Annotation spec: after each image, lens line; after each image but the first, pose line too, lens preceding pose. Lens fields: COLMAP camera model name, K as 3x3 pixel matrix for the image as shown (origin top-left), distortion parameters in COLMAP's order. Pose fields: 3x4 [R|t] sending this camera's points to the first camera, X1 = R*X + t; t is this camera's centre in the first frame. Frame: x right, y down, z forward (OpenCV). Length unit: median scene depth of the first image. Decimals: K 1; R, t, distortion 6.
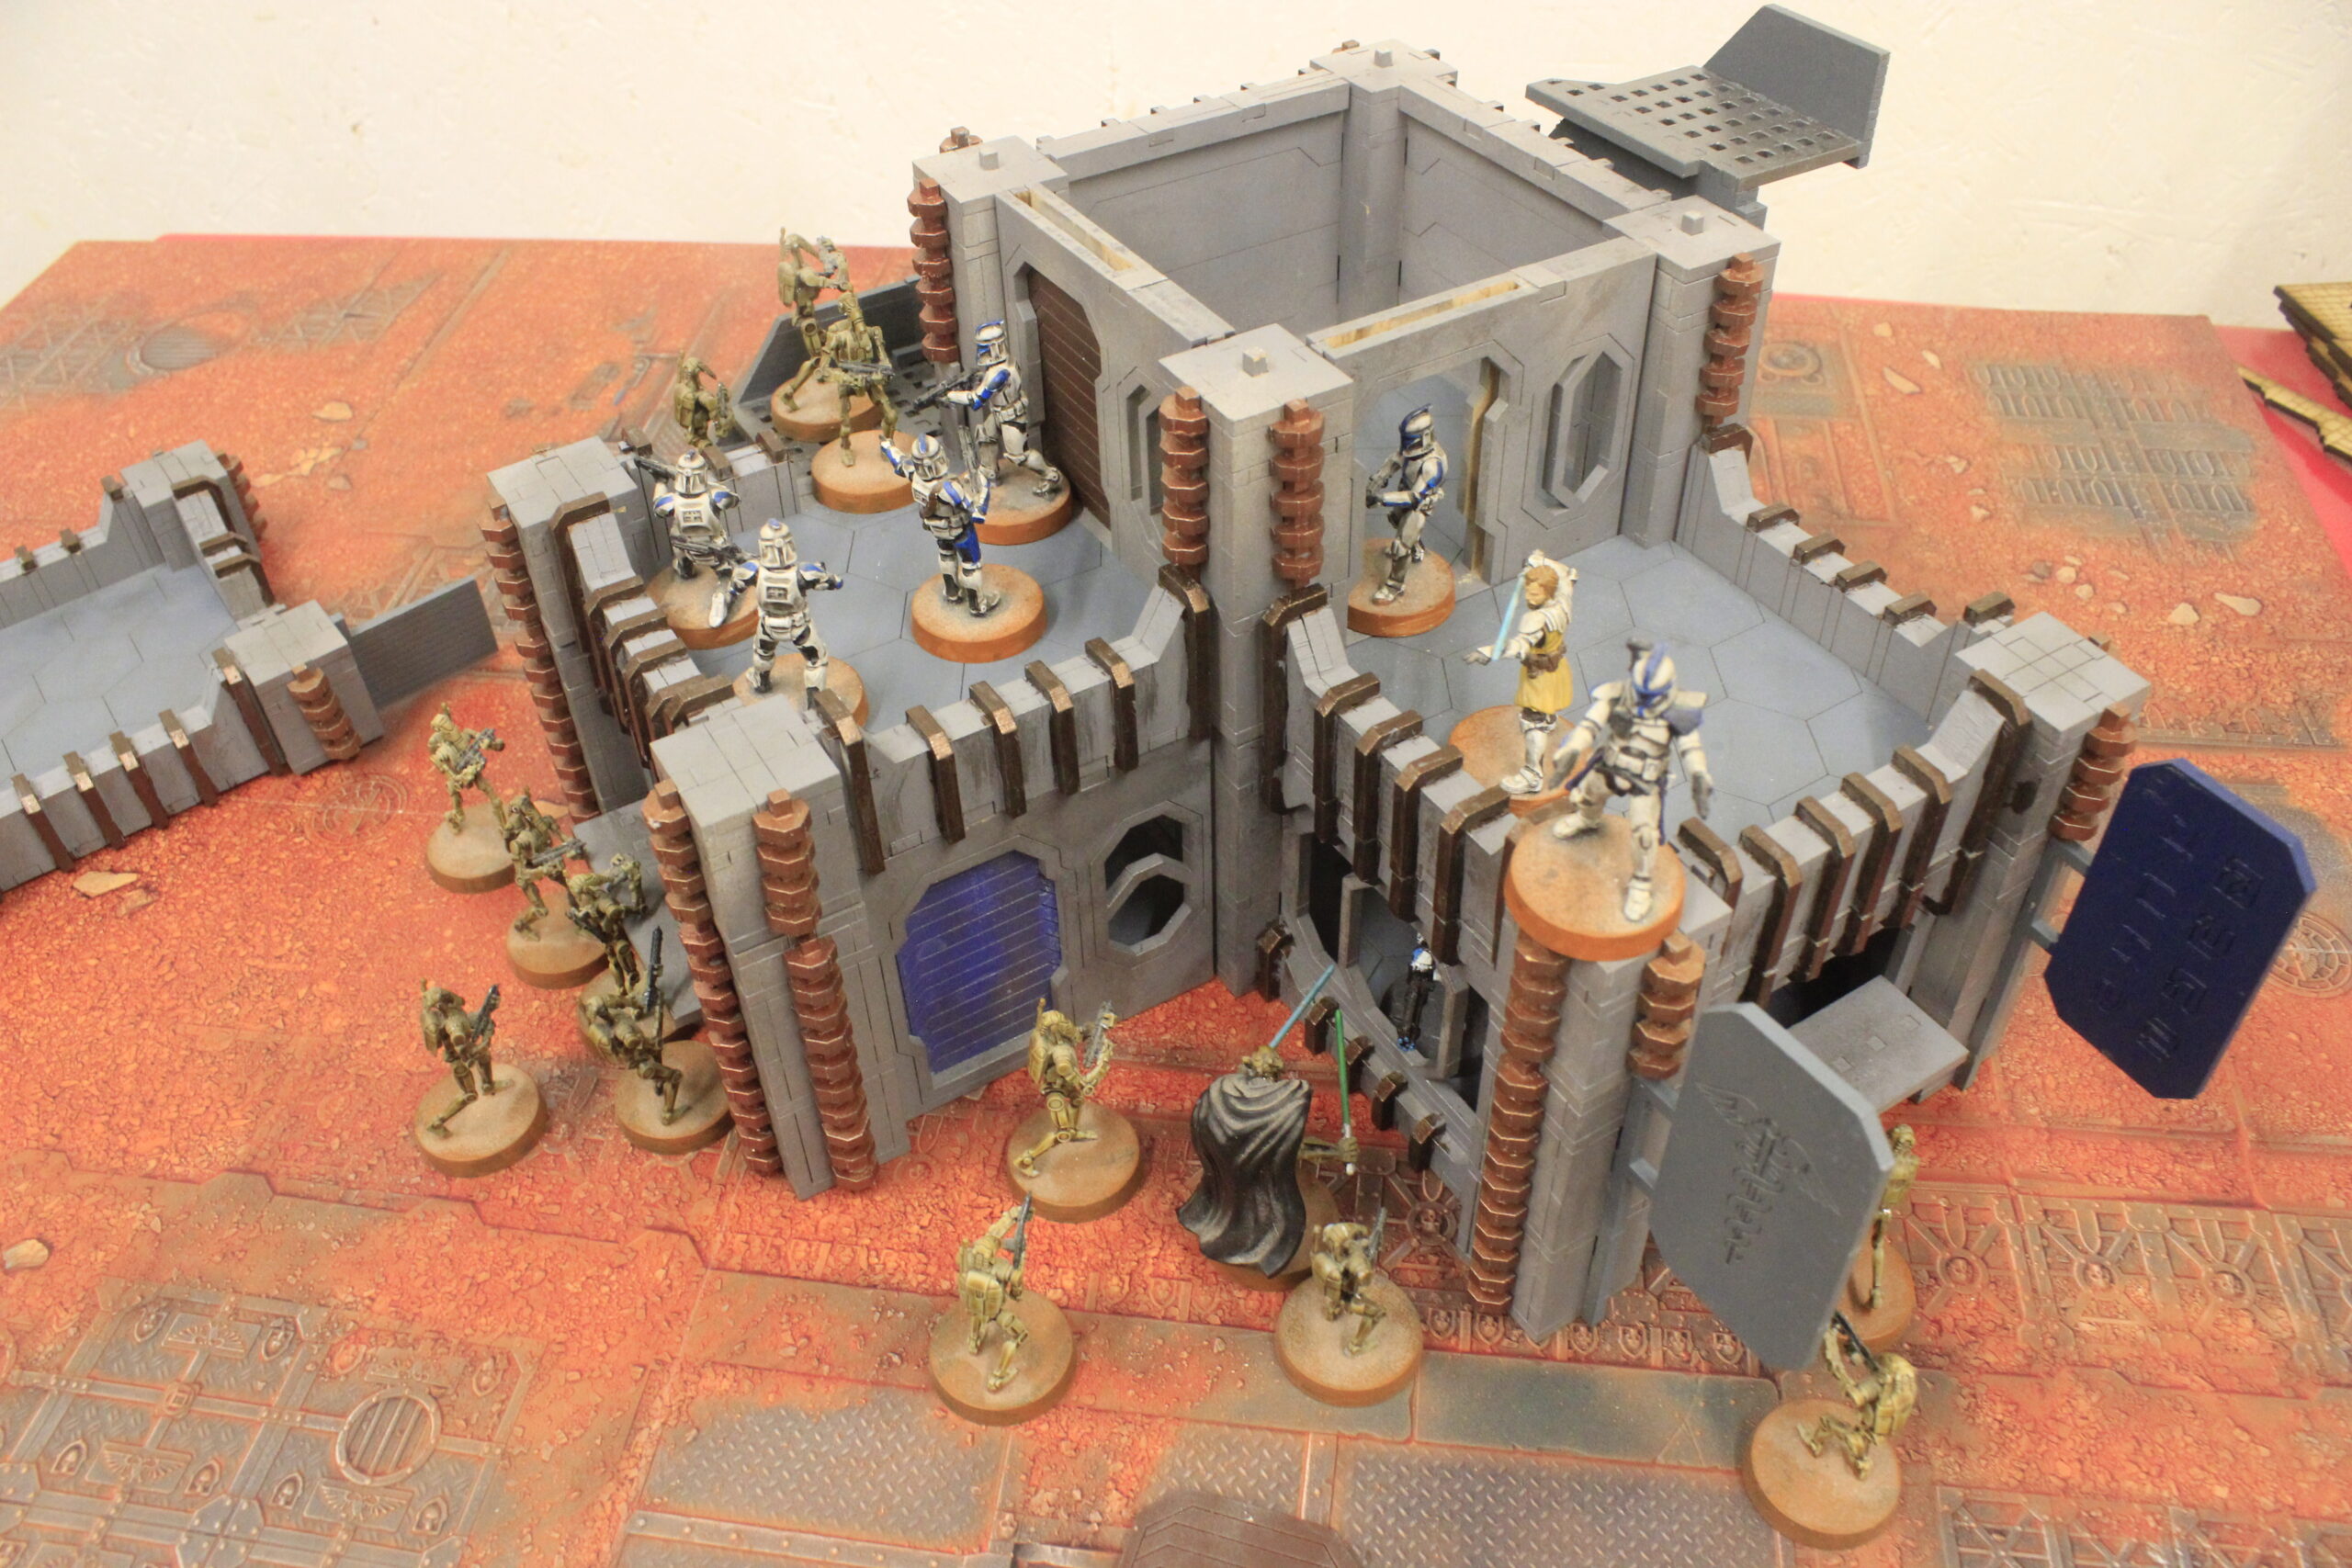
lens RADIAL K [[1867.6, 0, 1190.9], [0, 1867.6, 817.8], [0, 0, 1]] dist [-0.166544, 0.120332]
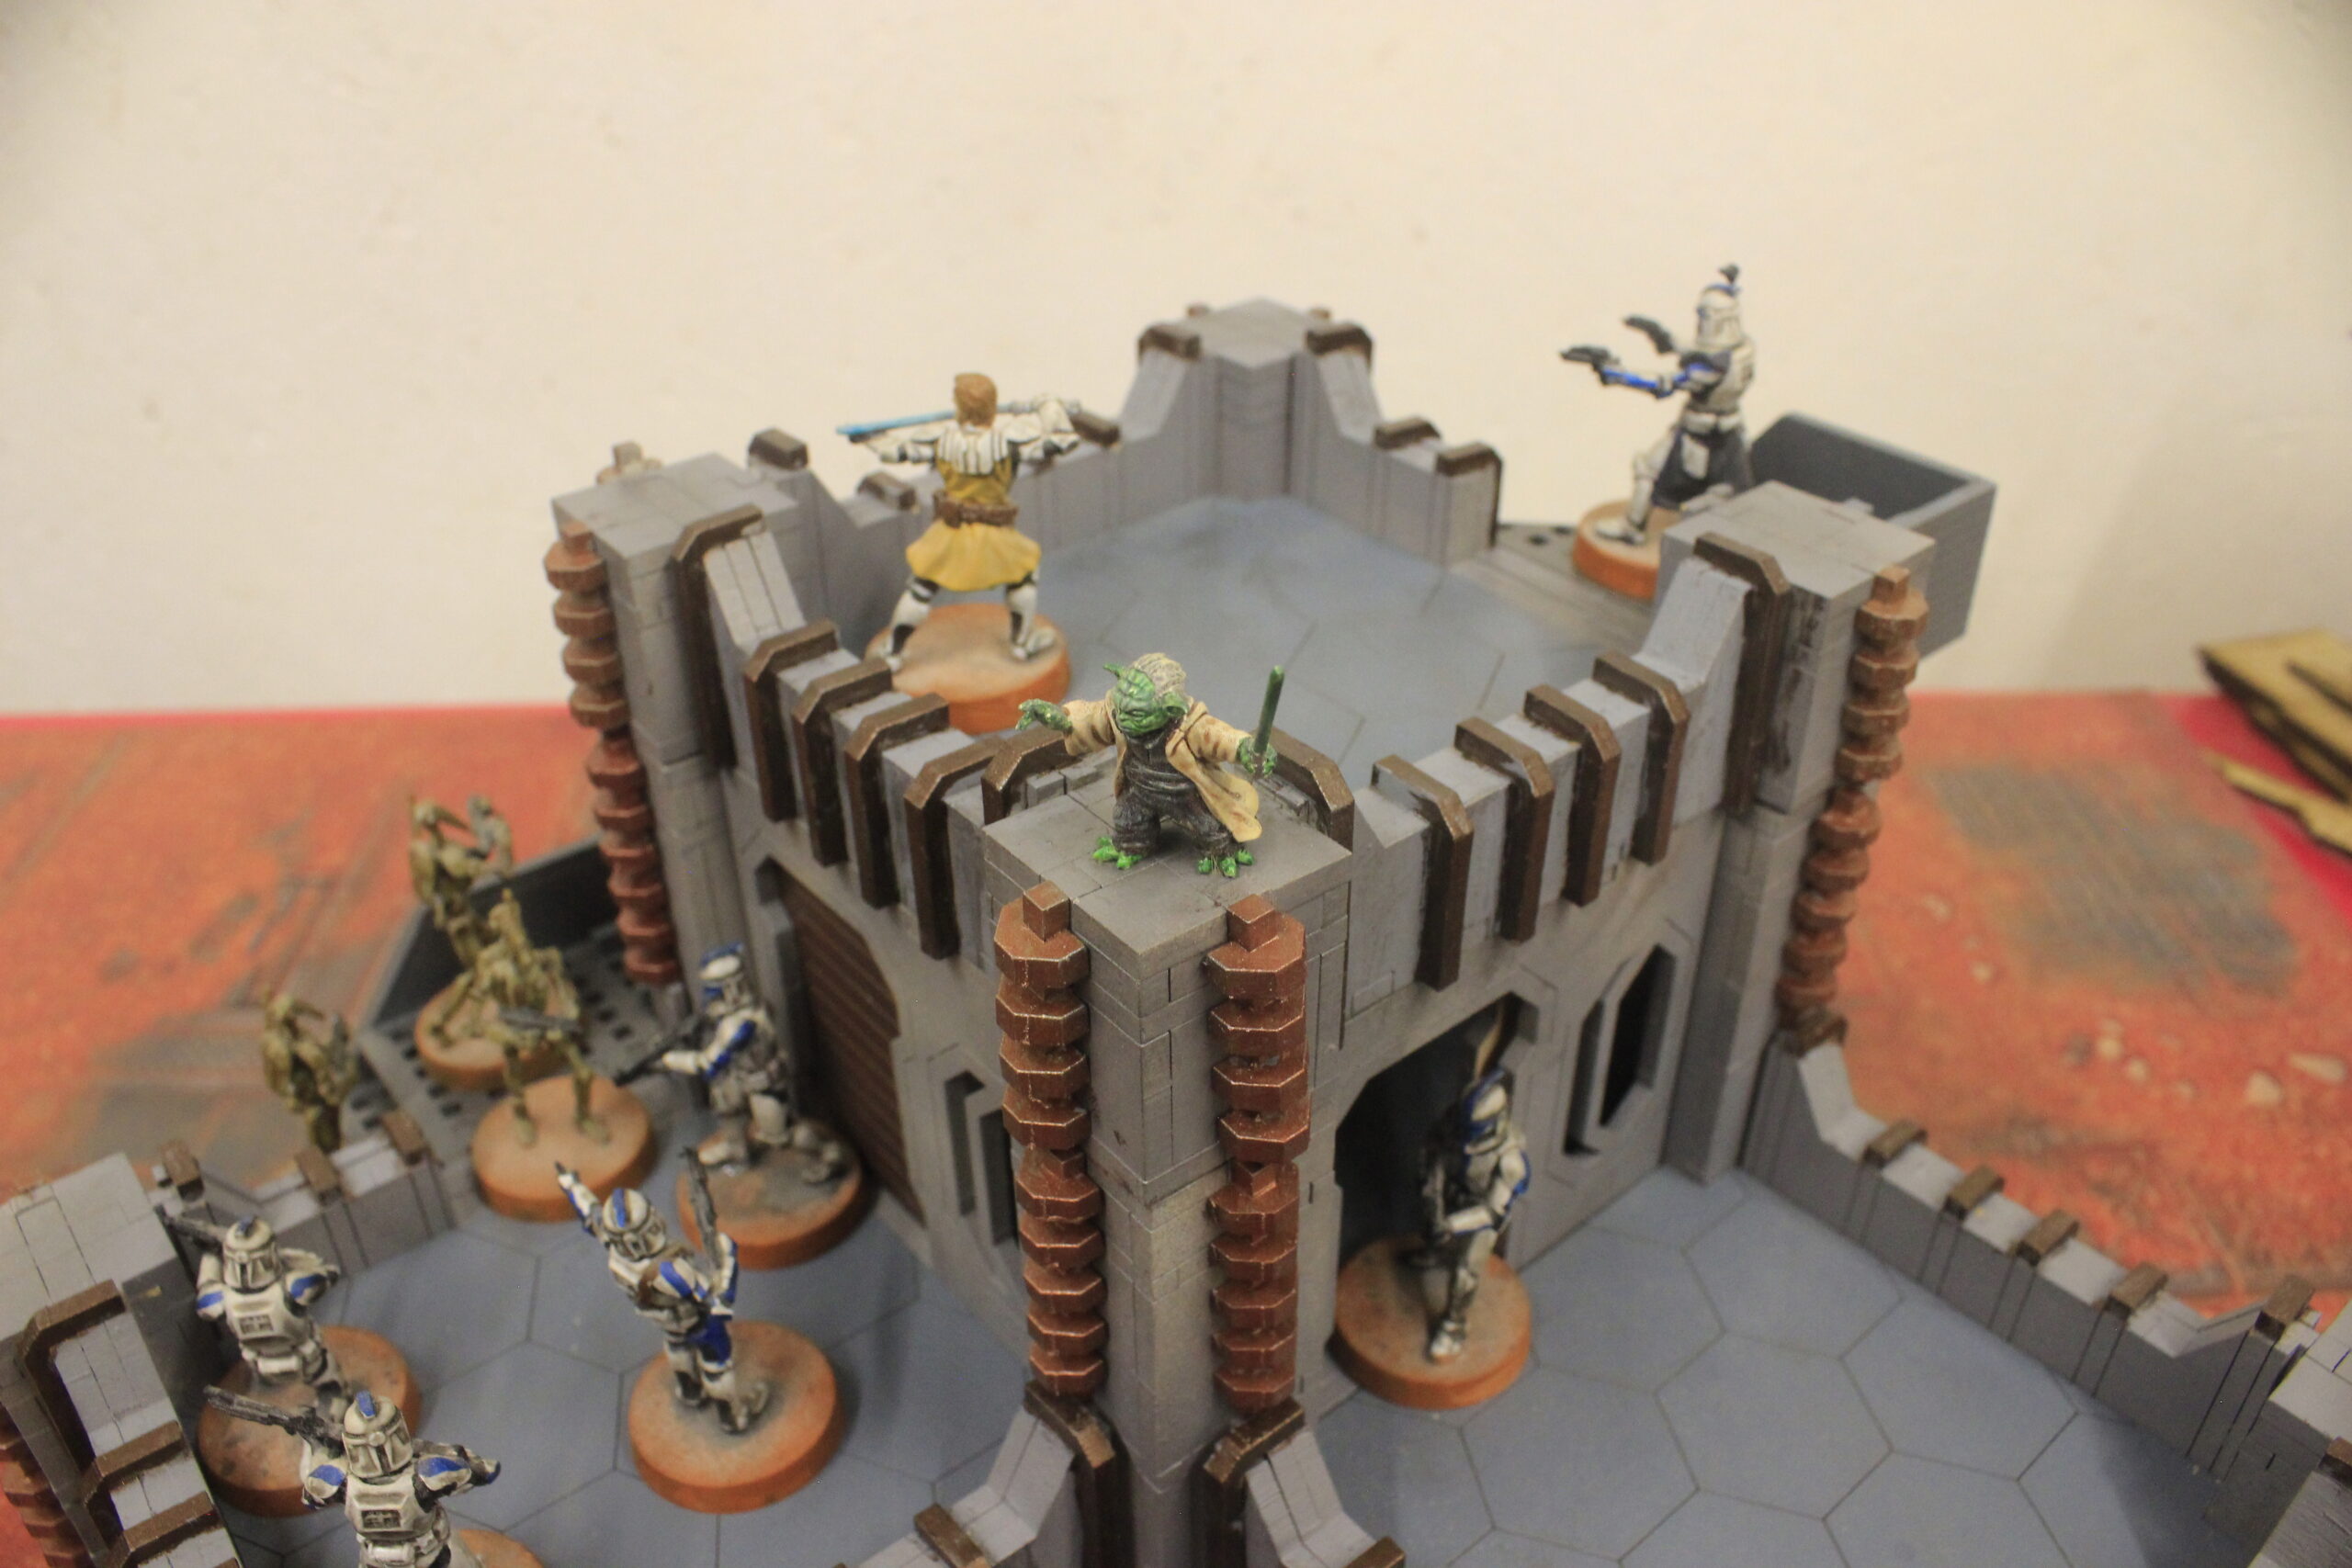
lens RADIAL K [[1867.6, 0, 1185.0], [0, 1867.6, 866.4], [0, 0, 1]] dist [-0.166544, 0.120332]
pose [[0.989962, -0.072256, 0.121466, -0.024436], [0.089797, 0.985235, -0.145772, -0.195517], [-0.109140, 0.155216, 0.981833, 0.346967]]
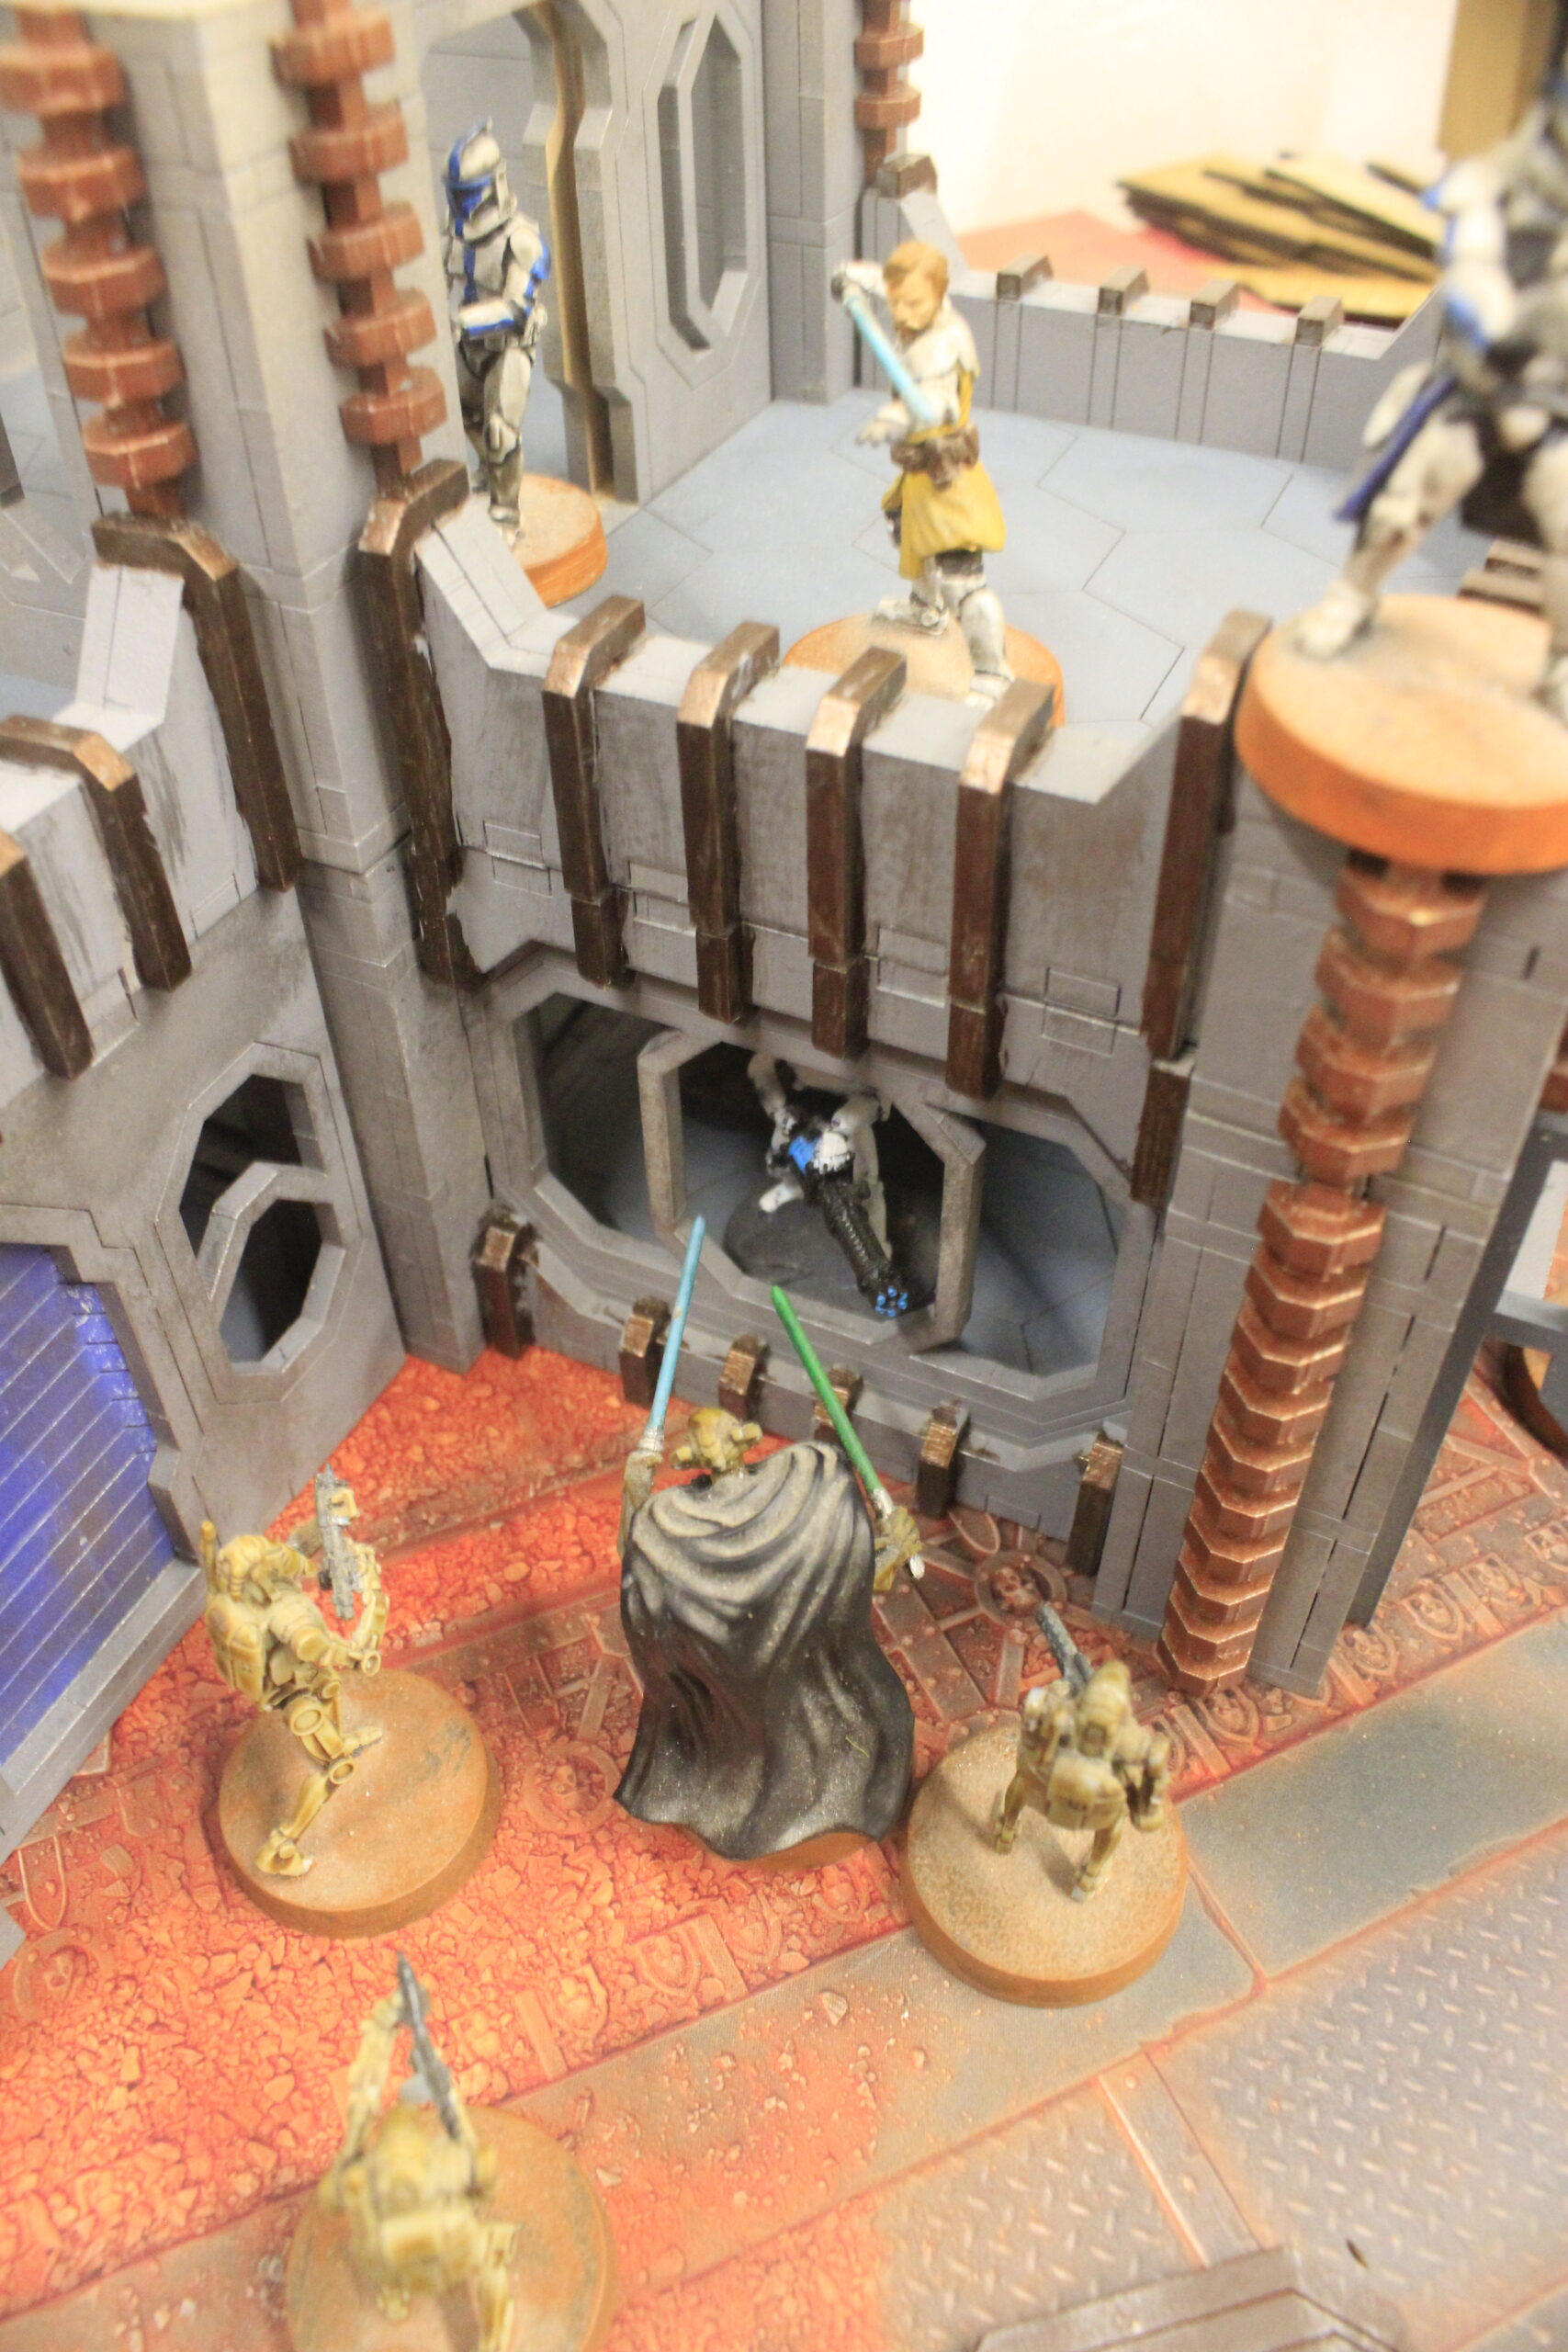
lens RADIAL K [[1867.6, 0, 775.1], [0, 1867.6, 1174.6], [0, 0, 1]] dist [-0.166544, 0.120332]
pose [[0.848943, -0.370418, 0.376943, -0.091495], [0.364255, 0.926893, 0.090482, 0.028910], [-0.382902, 0.060489, 0.921807, 0.510639]]
